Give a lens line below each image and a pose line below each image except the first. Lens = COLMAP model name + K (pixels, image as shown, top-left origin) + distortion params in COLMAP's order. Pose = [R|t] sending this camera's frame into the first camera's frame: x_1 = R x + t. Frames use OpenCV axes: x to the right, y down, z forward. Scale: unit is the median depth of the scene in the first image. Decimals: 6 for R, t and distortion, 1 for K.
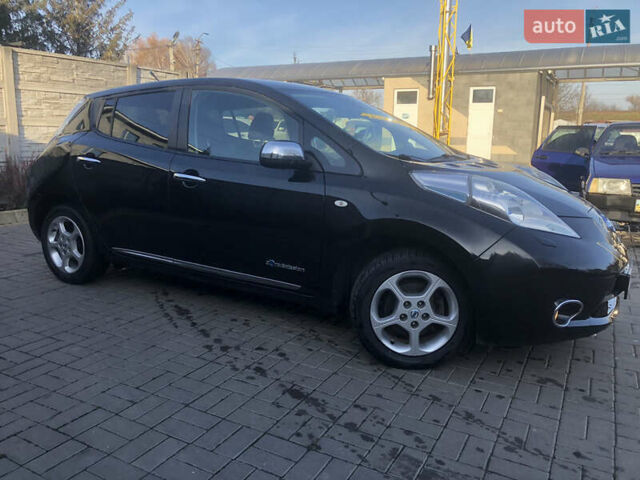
lens RADIAL K [[506.1, 0, 320.0], [0, 506.1, 240.0], [0, 0, 1]] dist [0.062671, -0.081430]
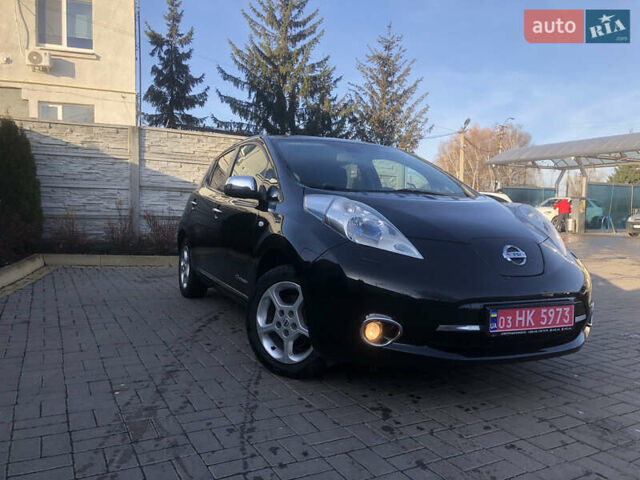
lens RADIAL K [[512.0, 0, 321.9], [0, 512.0, 229.5], [0, 0, 1]] dist [0.017160, 0.003558]
pose [[0.829271, 0.018105, -0.558554, 0.269184], [-0.119135, 0.982227, -0.145039, 0.031899], [0.546001, 0.186820, 0.816689, 0.037646]]
